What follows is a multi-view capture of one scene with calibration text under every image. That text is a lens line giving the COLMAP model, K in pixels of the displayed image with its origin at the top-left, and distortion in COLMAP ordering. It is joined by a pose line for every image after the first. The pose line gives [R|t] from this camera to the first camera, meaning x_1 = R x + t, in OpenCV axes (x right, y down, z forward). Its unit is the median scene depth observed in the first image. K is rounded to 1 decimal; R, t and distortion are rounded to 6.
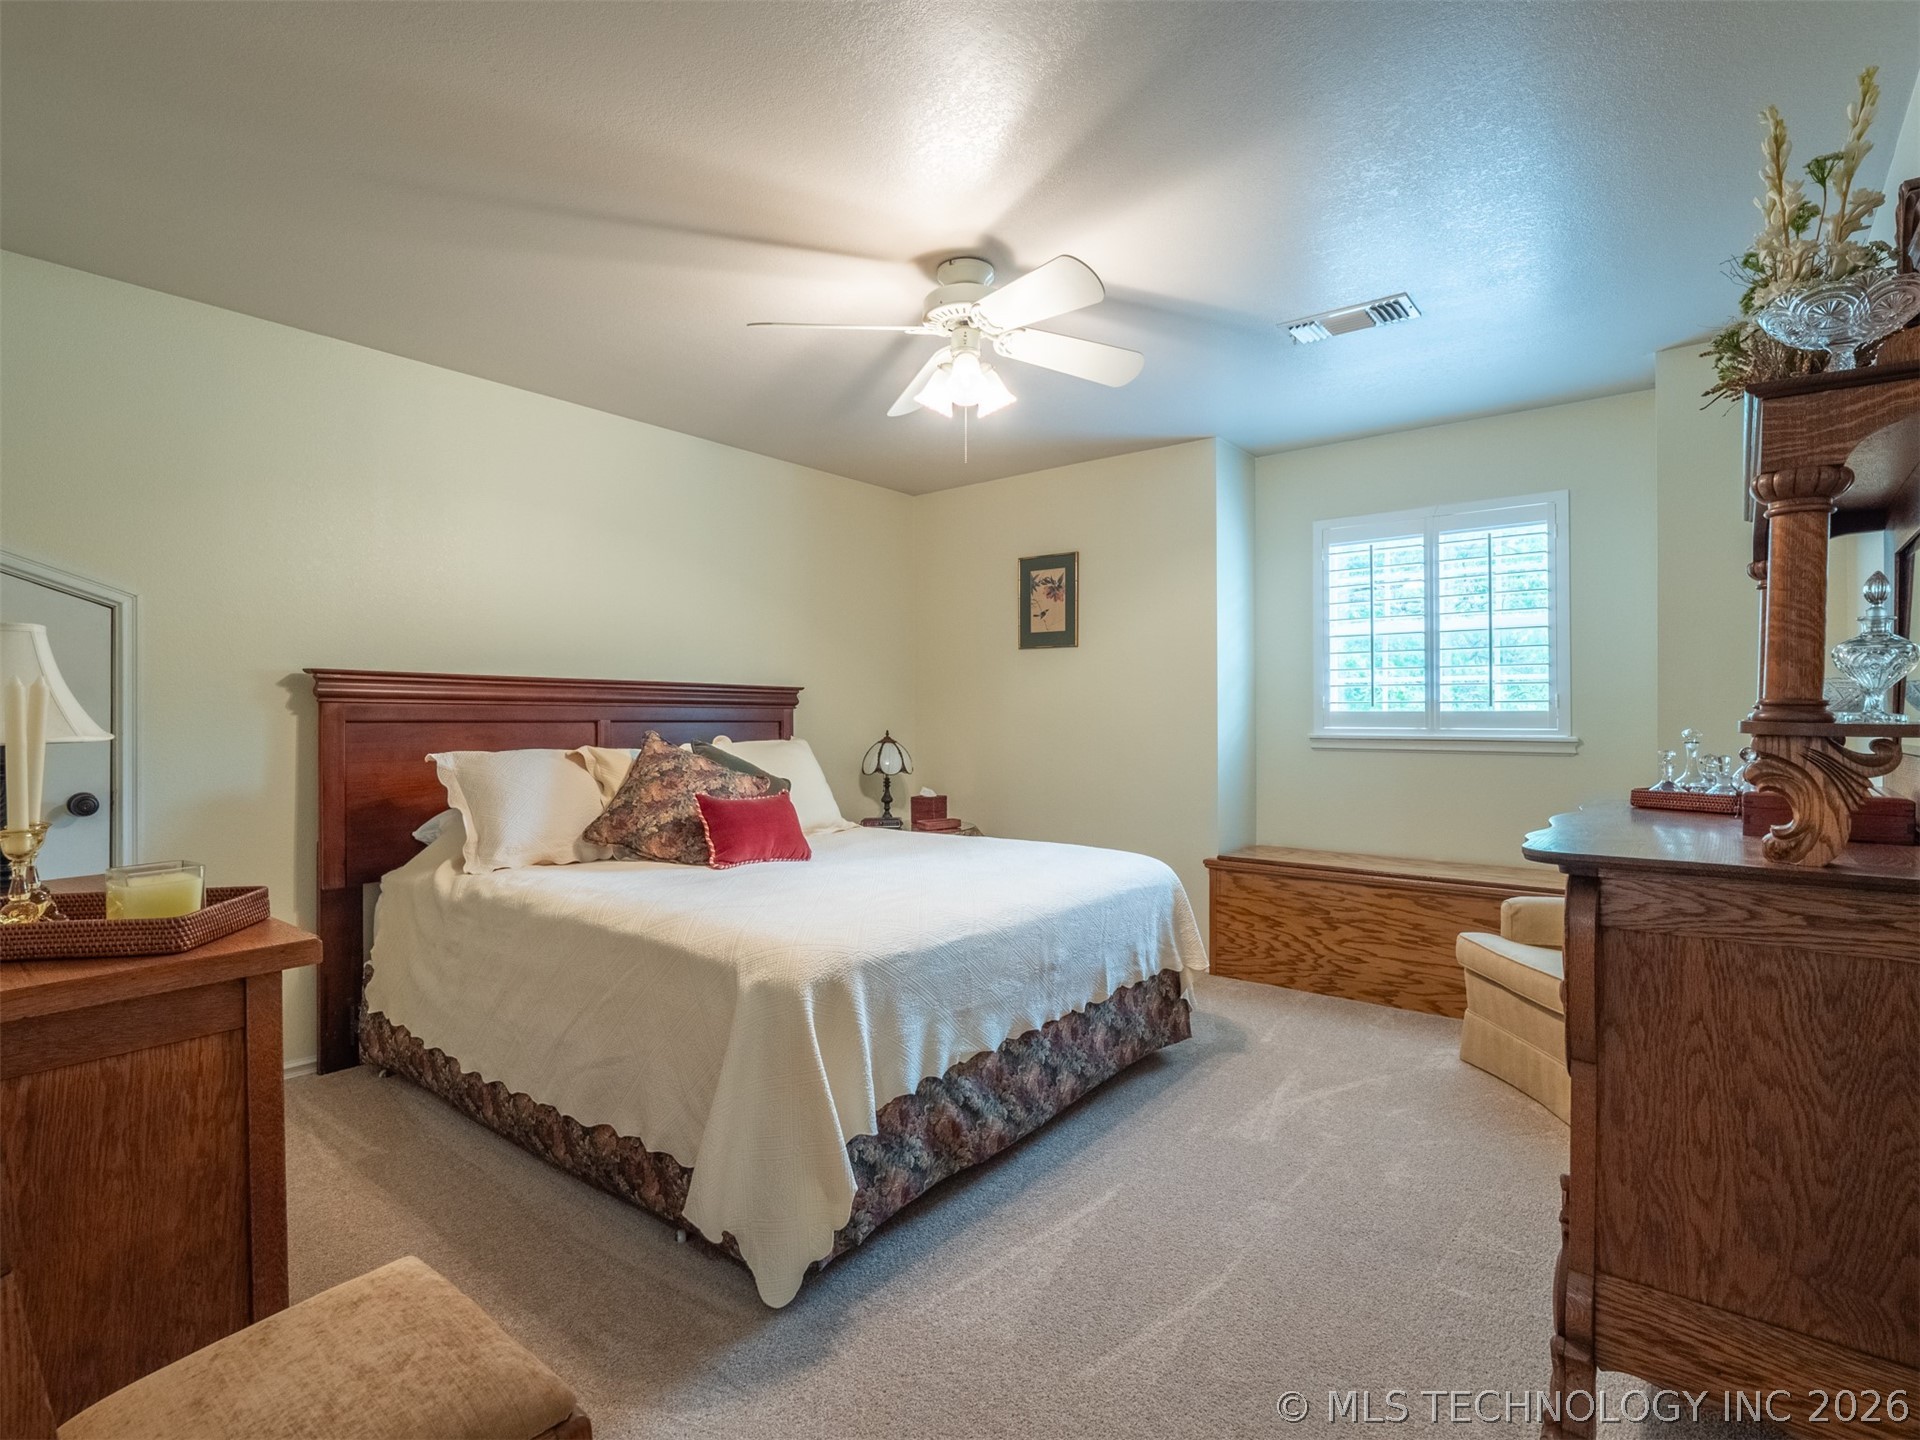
lens RADIAL K [[930.7, 0, 941.7], [0, 930.7, 718.0], [0, 0, 1]] dist [-0.002376, -0.000962]
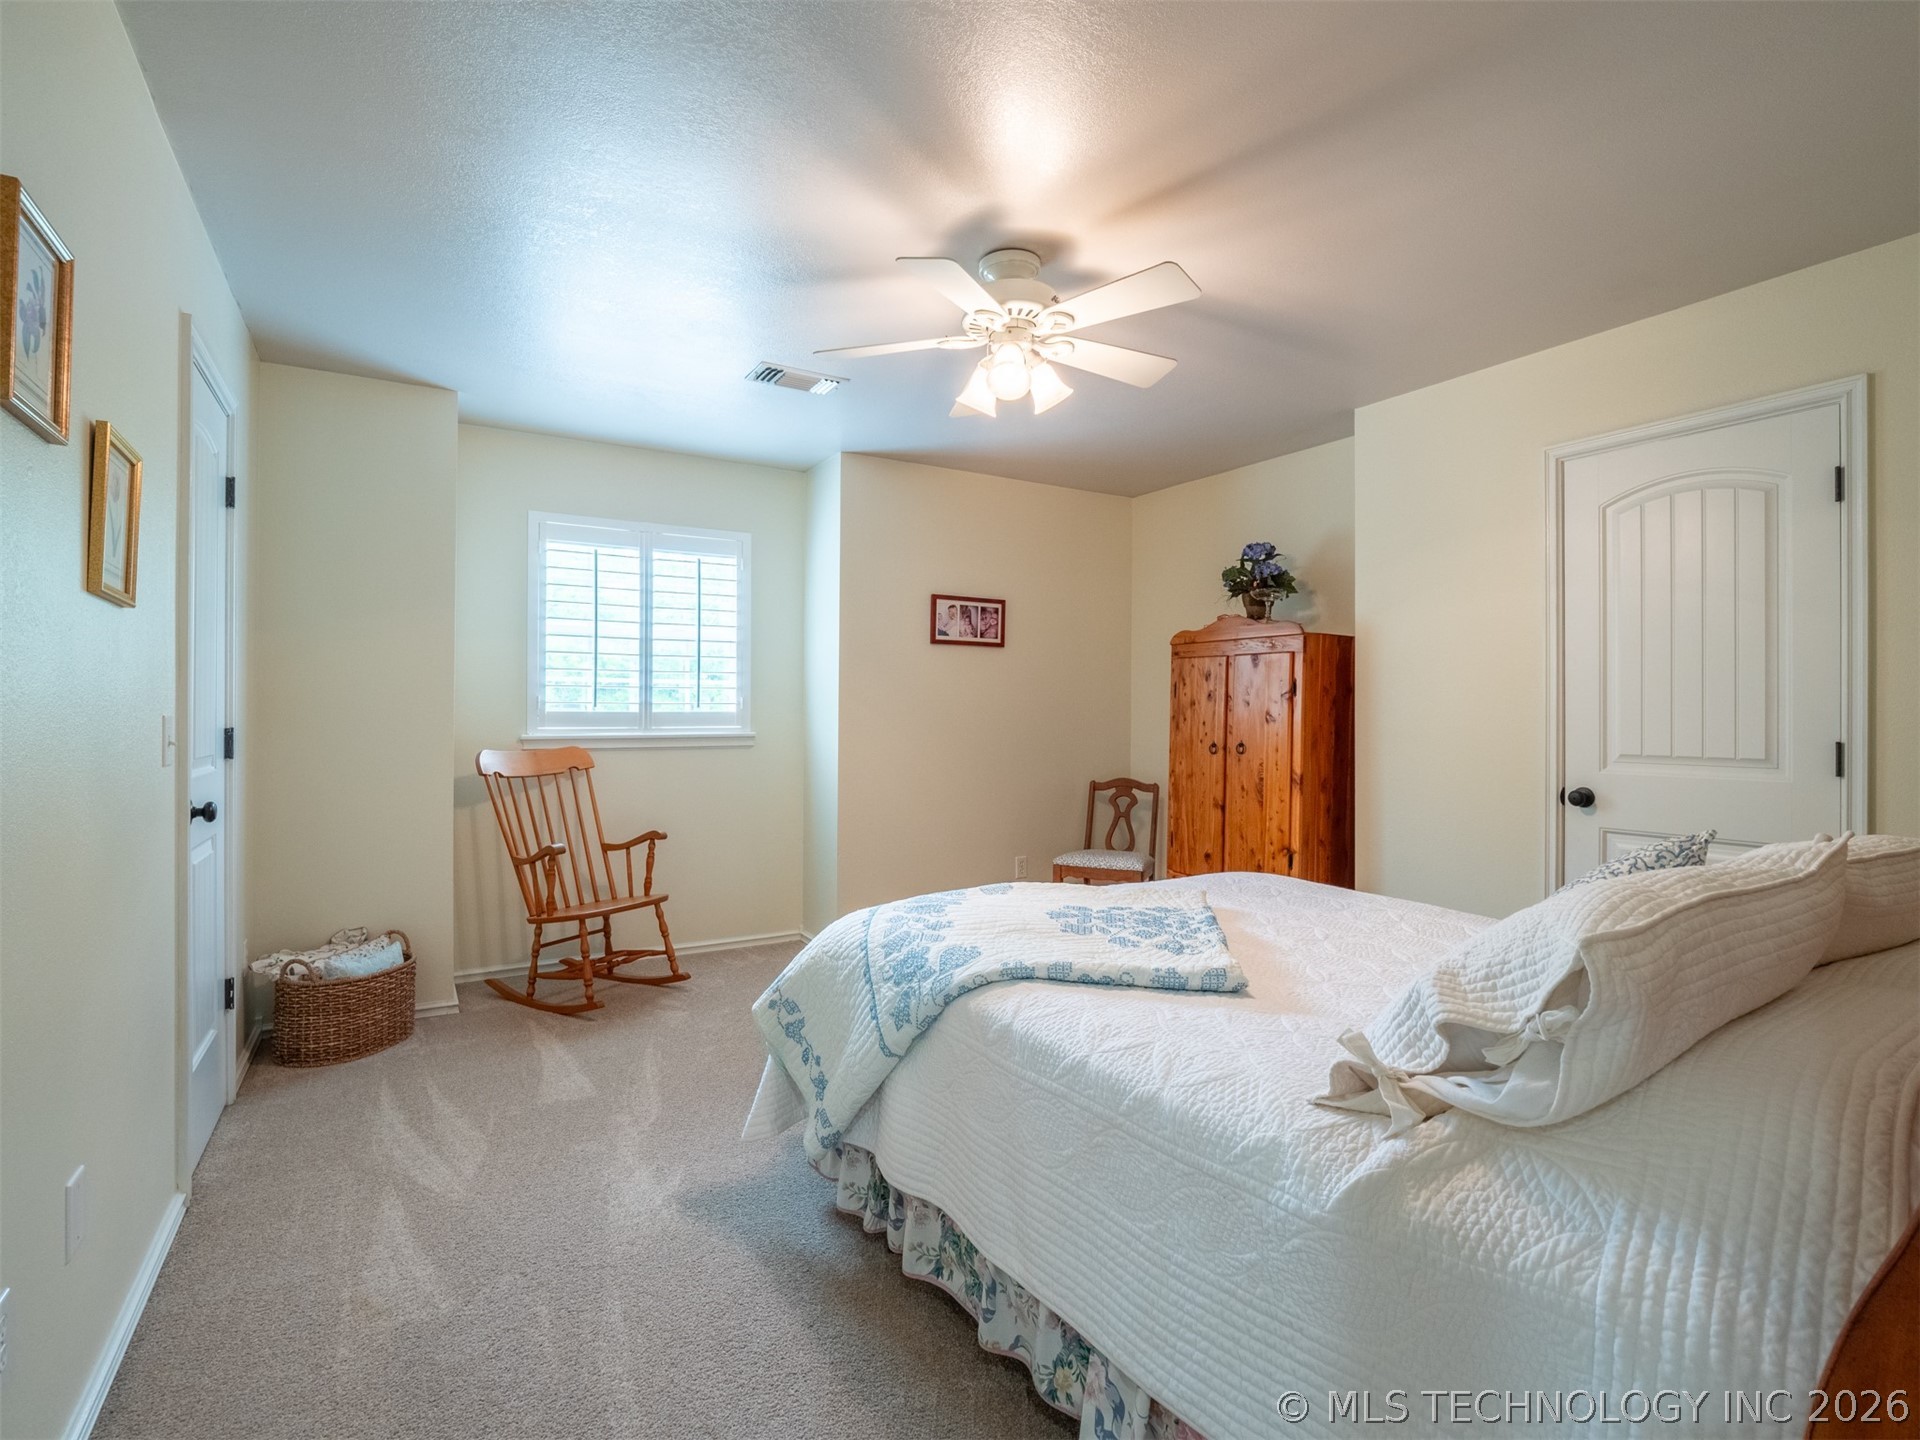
lens RADIAL K [[930.7, 0, 952.2], [0, 930.7, 715.8], [0, 0, 1]] dist [-0.002376, -0.000962]
pose [[0.367411, 0.002243, 0.930056, -0.352873], [0.001376, 0.999995, -0.002955, 0.001168], [-0.930058, 0.002365, 0.367406, 0.268705]]
